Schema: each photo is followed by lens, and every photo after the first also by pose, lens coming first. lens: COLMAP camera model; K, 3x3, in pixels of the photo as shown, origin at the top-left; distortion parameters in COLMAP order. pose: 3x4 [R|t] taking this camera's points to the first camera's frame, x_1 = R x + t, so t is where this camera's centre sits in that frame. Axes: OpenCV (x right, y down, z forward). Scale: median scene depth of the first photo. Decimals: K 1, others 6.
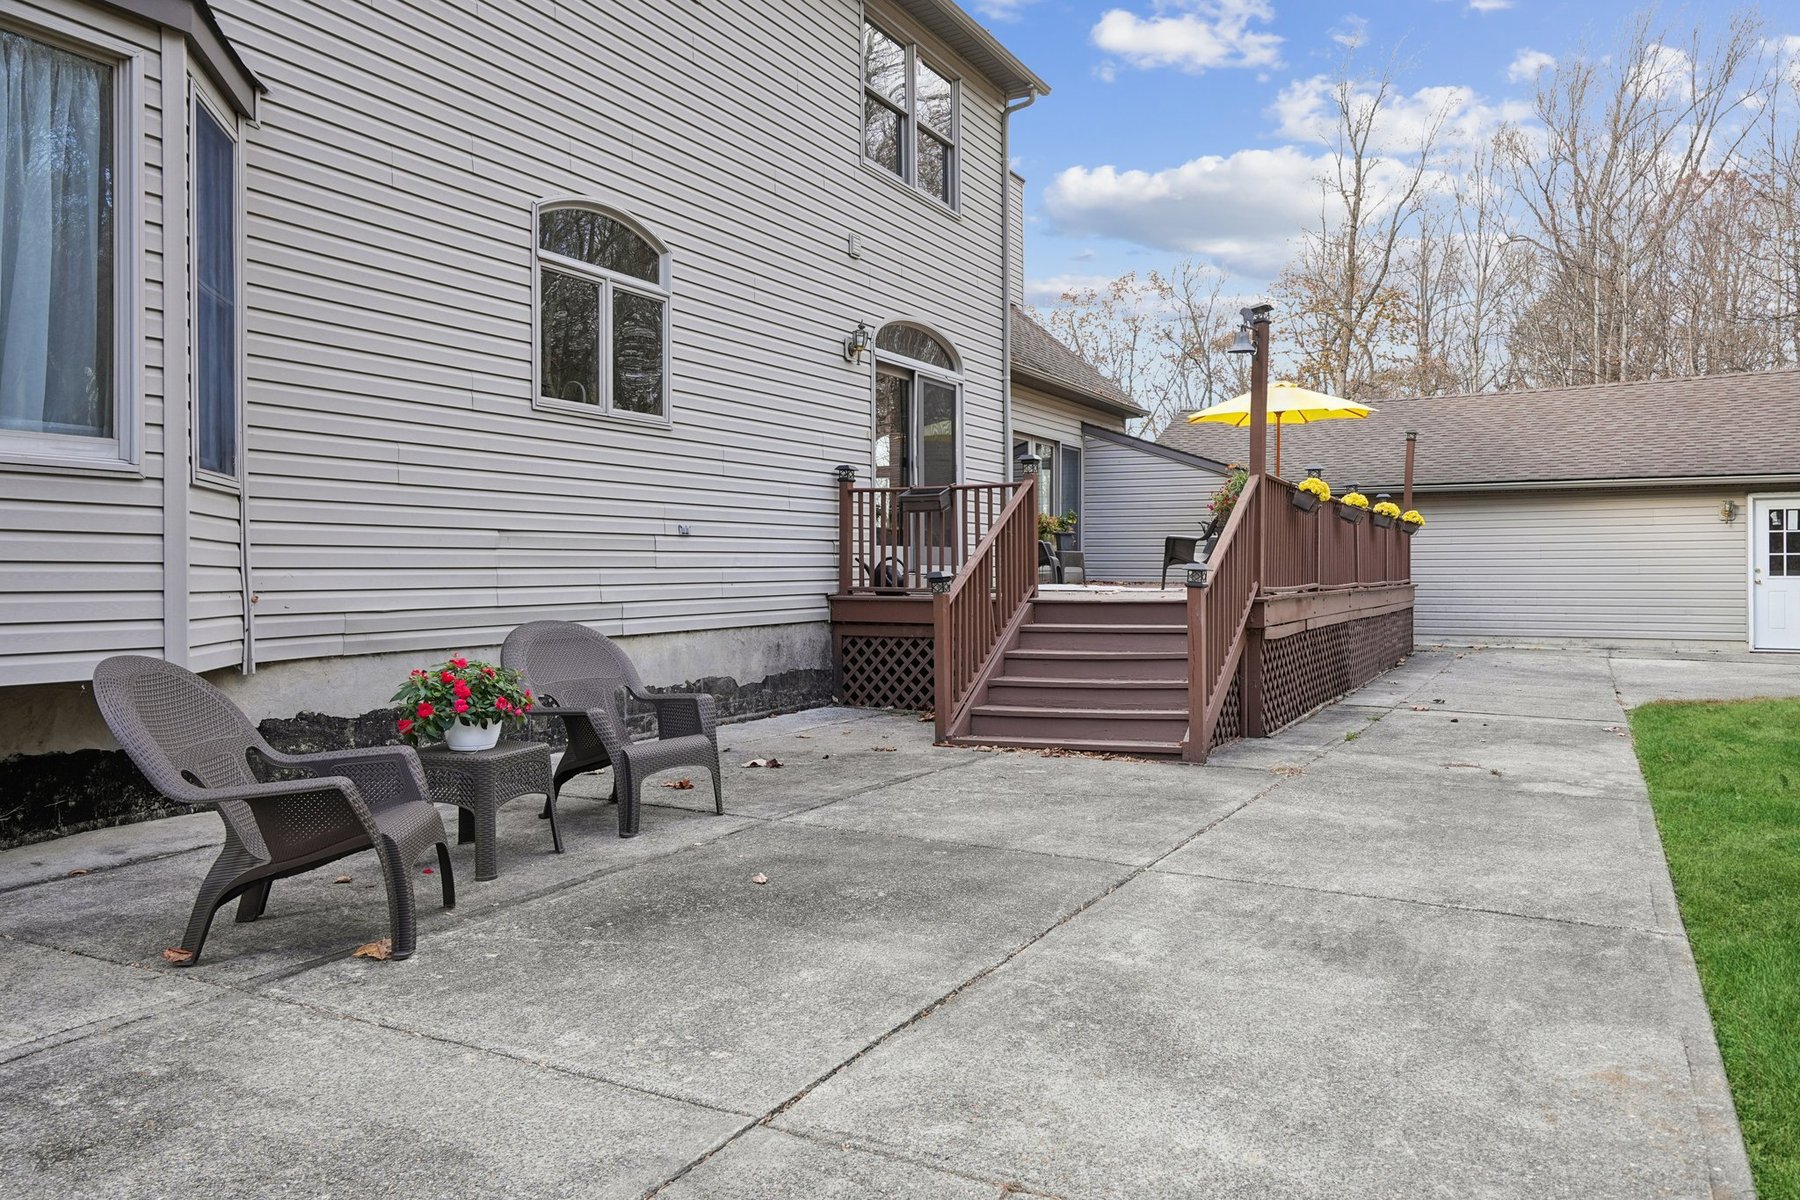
lens RADIAL K [[1213.2, 0, 892.0], [0, 1213.2, 601.1], [0, 0, 1]] dist [-0.001739, -0.002124]
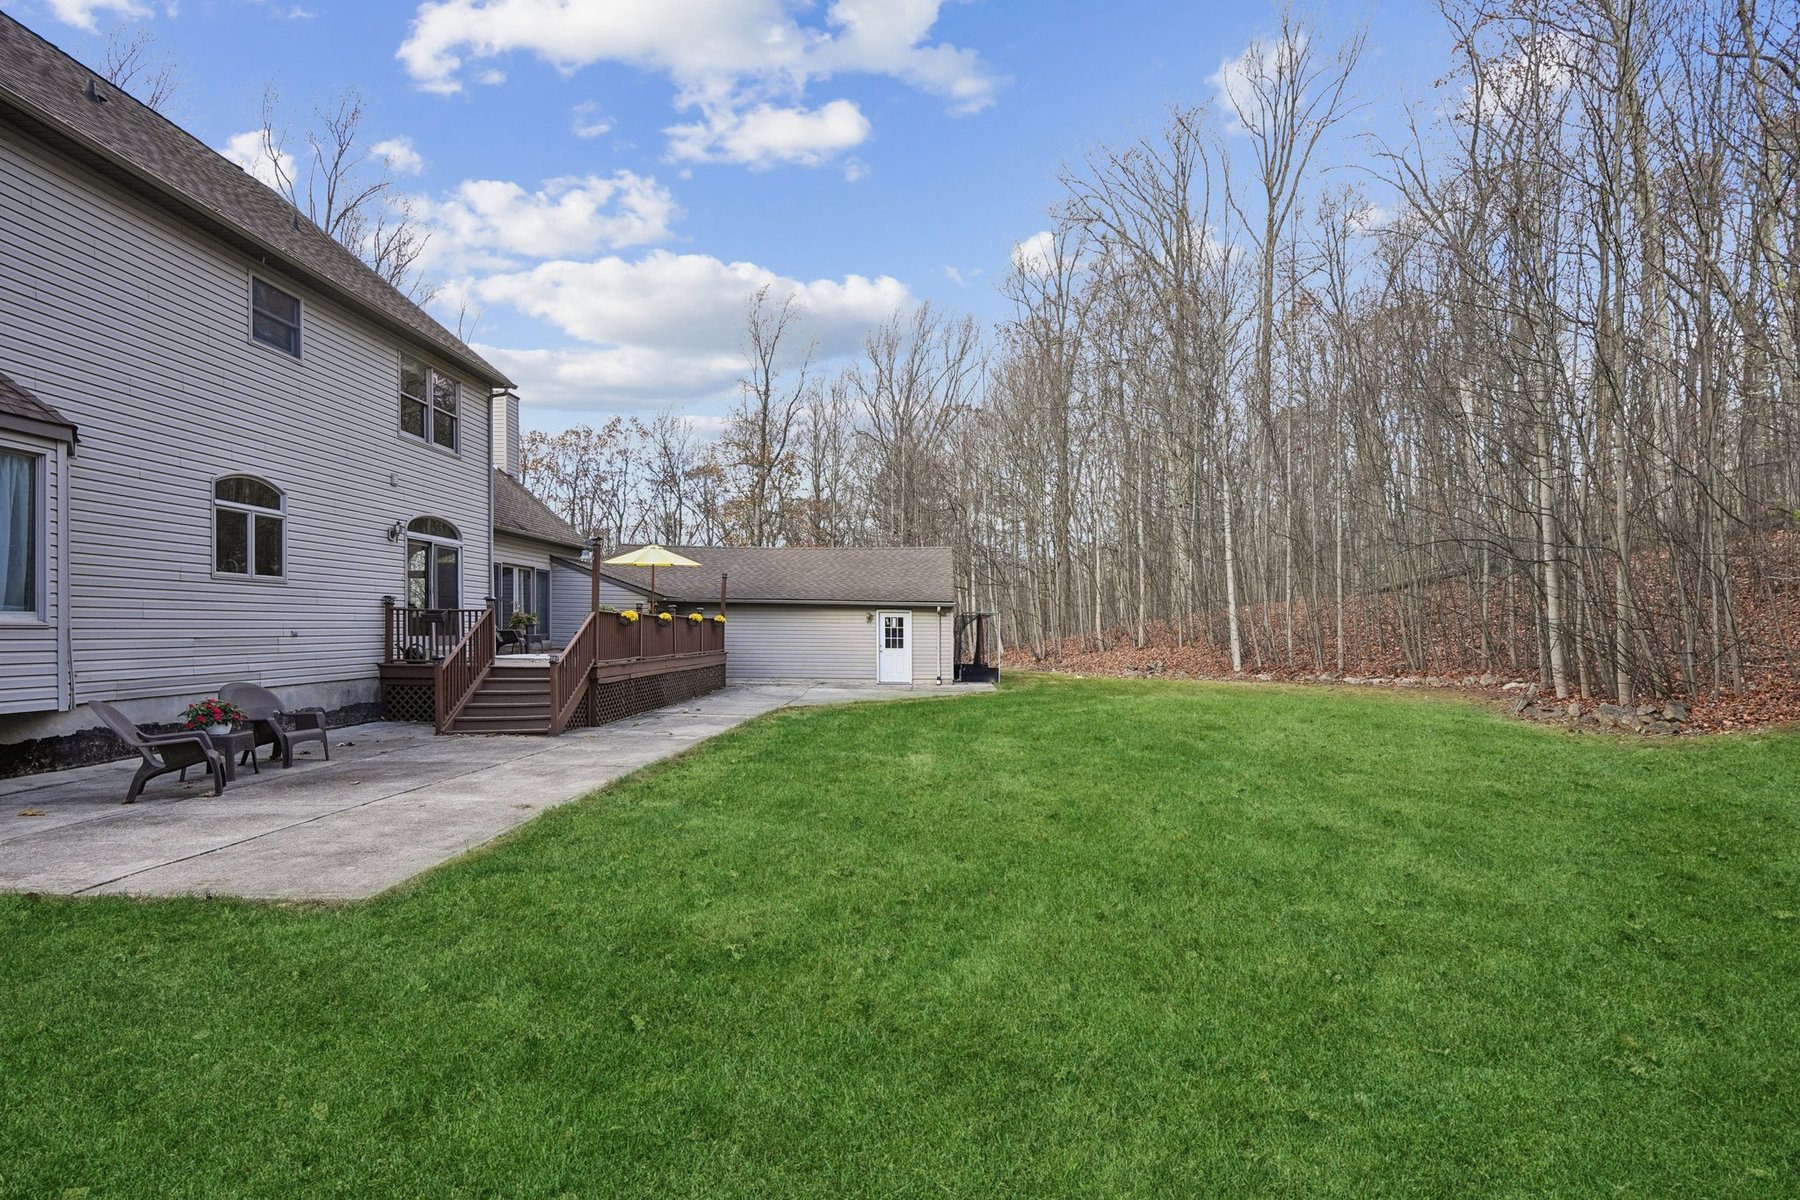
lens RADIAL K [[900.4, 0, 894.1], [0, 900.4, 651.6], [0, 0, 1]] dist [0.006913, -0.000392]
pose [[0.892711, 0.000273, 0.450629, 0.034961], [-0.001586, 0.999996, 0.002536, -0.030962], [-0.450627, -0.002978, 0.892708, -0.693729]]
